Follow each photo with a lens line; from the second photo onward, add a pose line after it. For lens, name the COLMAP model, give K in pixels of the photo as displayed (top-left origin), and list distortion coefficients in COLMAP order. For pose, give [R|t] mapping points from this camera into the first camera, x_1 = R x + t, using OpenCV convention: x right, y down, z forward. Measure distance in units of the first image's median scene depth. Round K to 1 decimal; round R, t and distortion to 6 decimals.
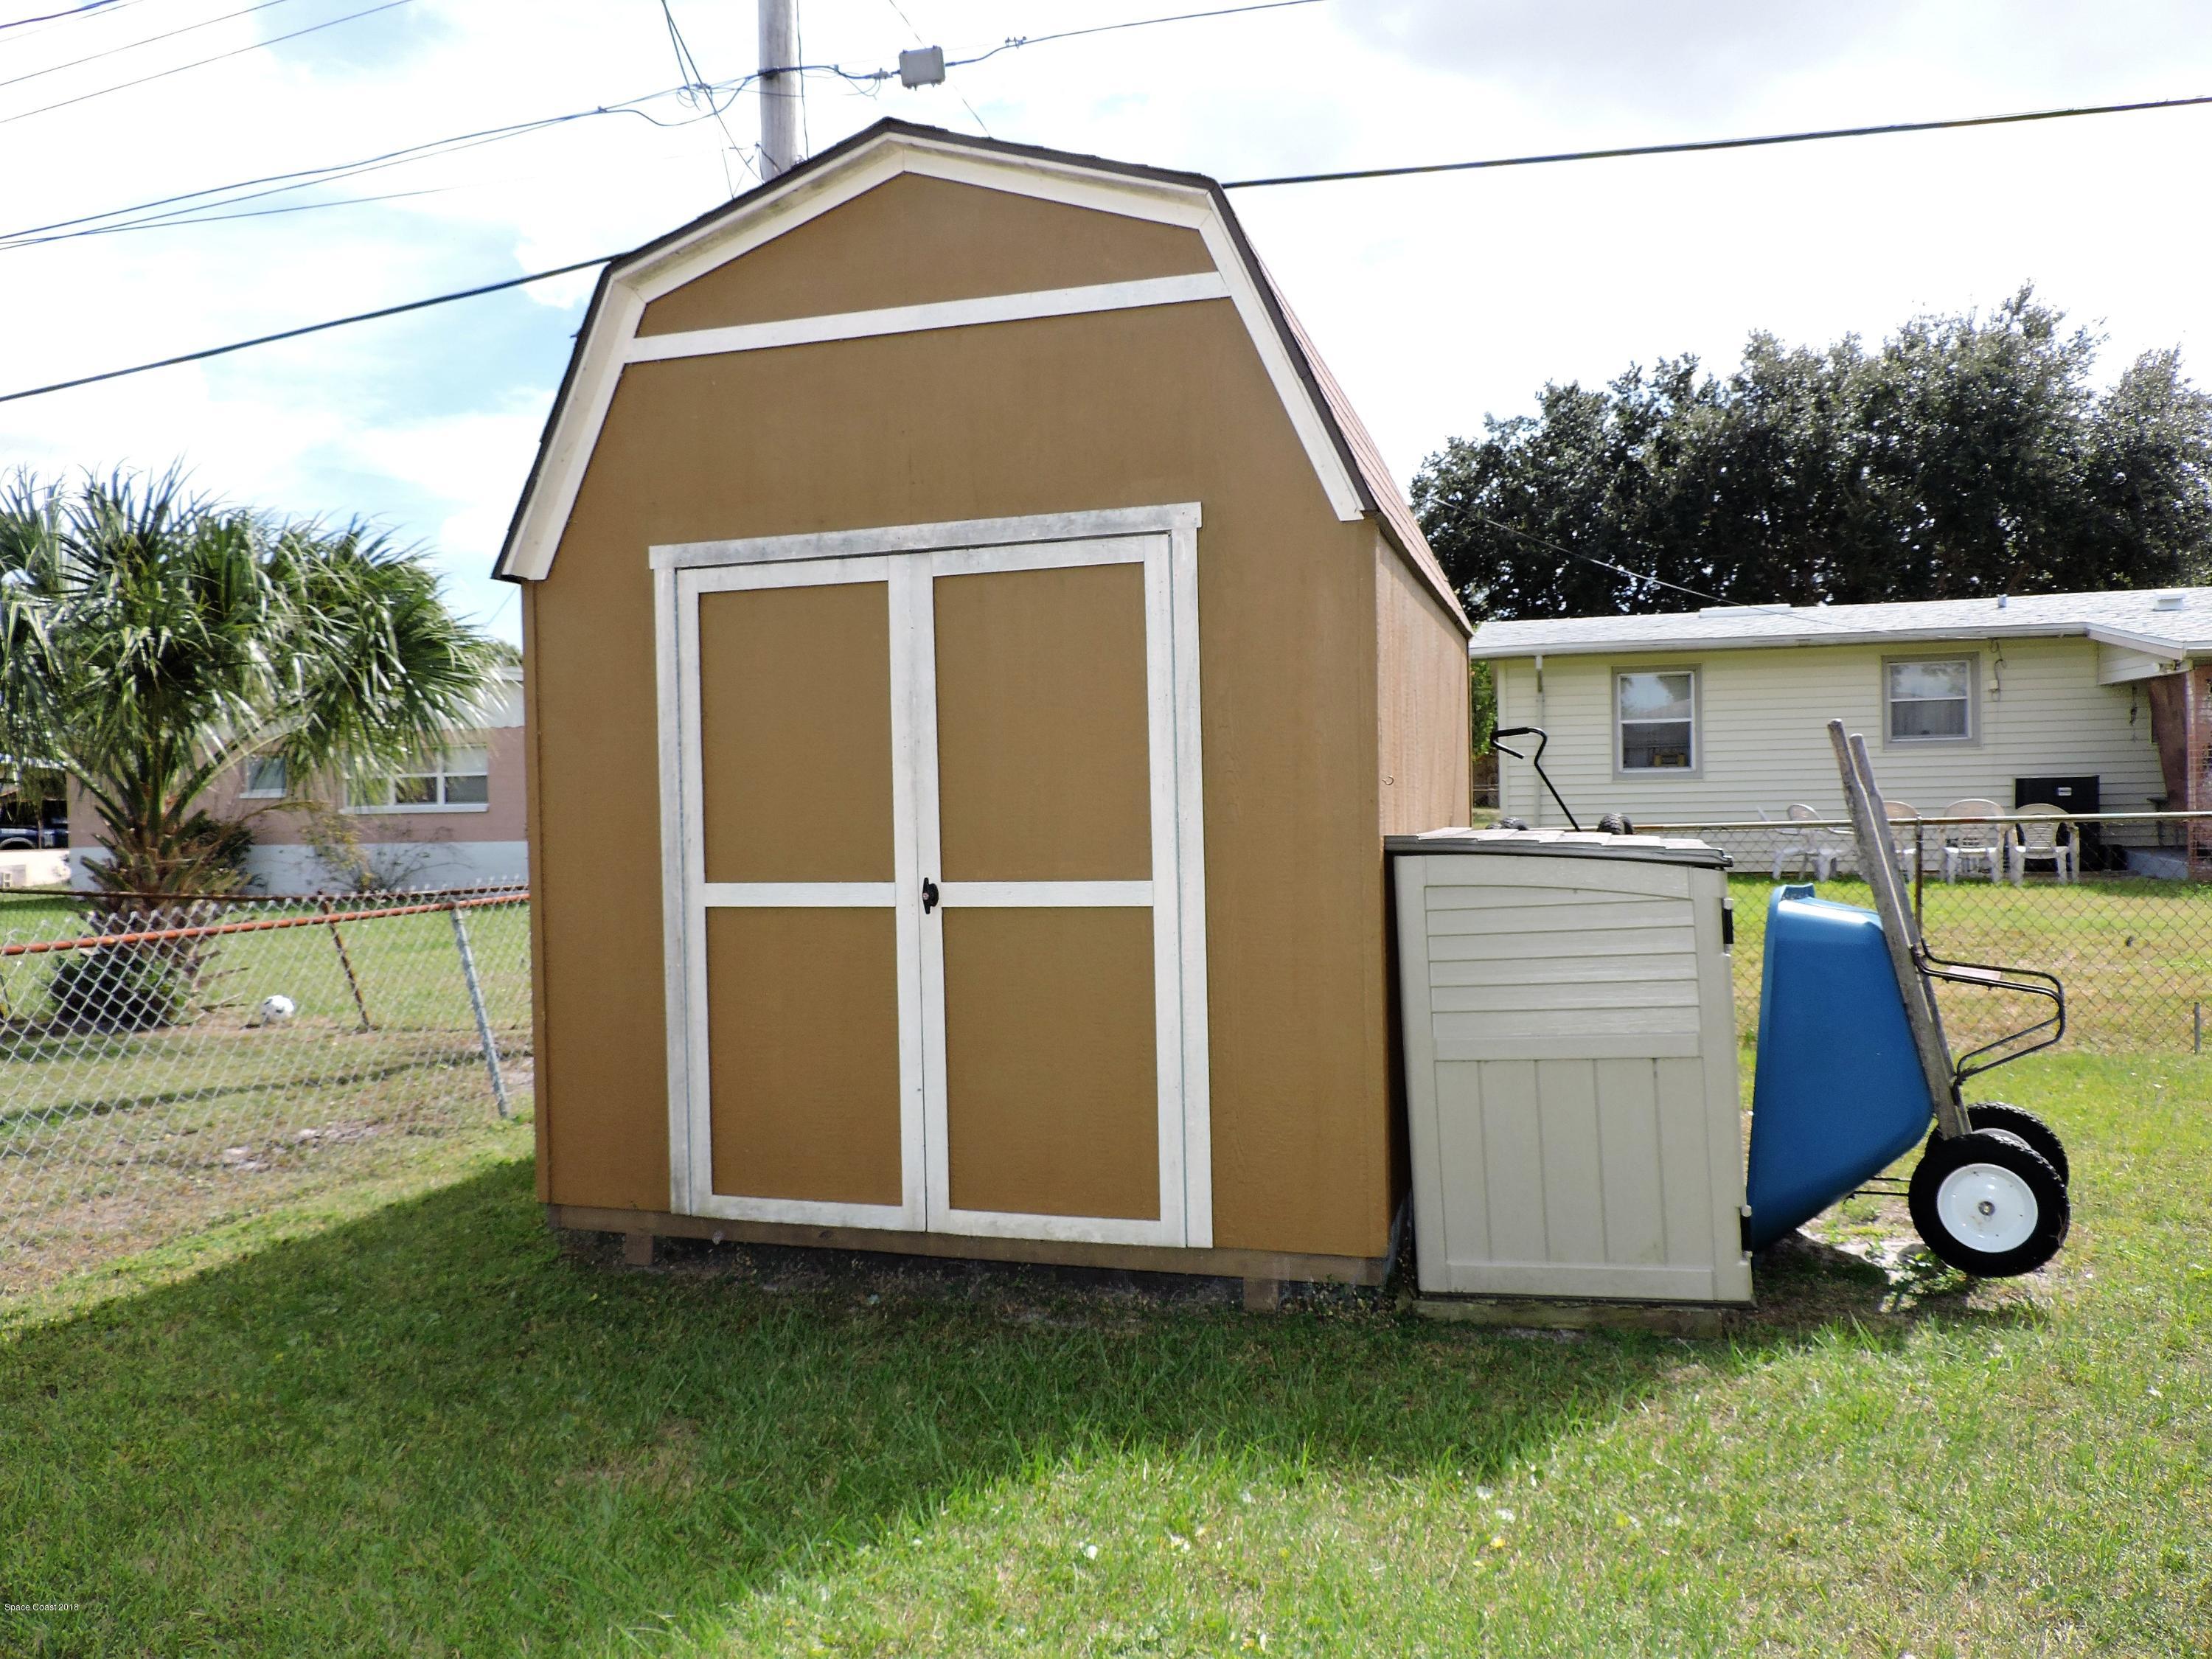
lens RADIAL K [[1573.8, 0, 1106.0], [0, 1573.8, 825.9], [0, 0, 1]] dist [-0.002561, 0.000225]
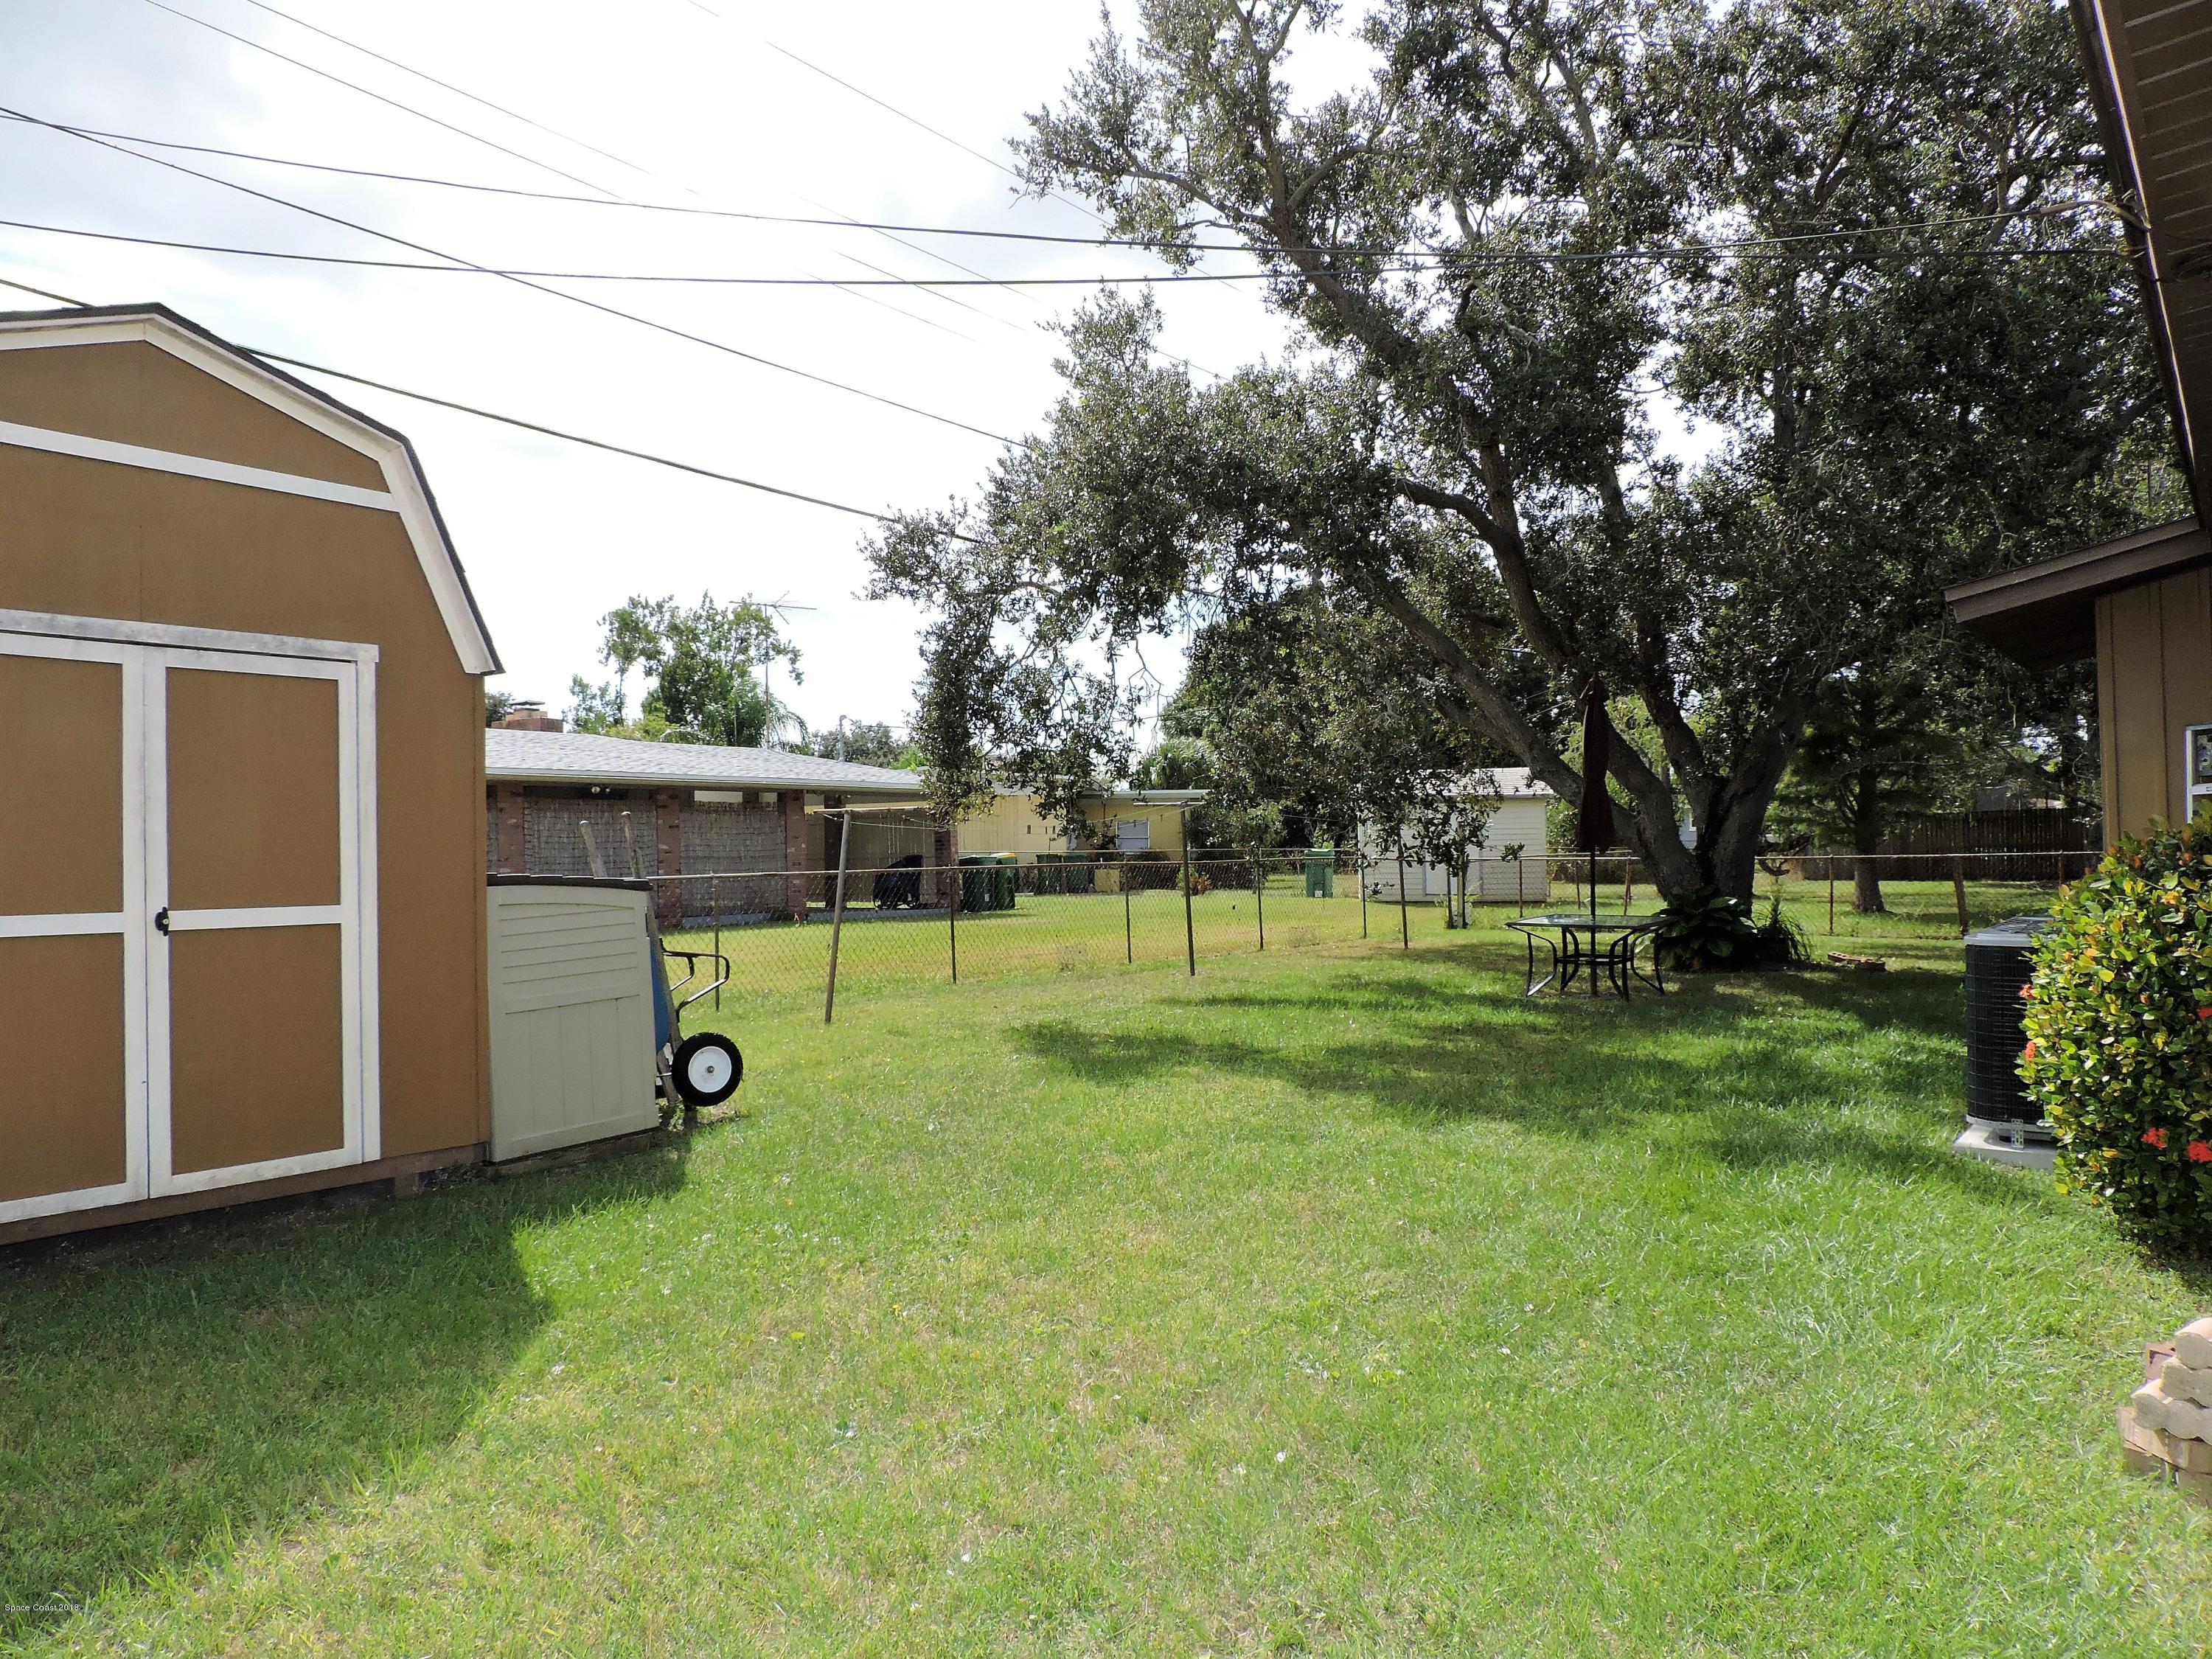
lens RADIAL K [[1573.8, 0, 1104.6], [0, 1573.8, 830.9], [0, 0, 1]] dist [-0.002561, 0.000225]
pose [[0.354161, 0.033756, 0.934575, -1.049437], [0.025975, 0.998608, -0.045912, 0.051013], [-0.934824, 0.040536, 0.352791, -0.140195]]
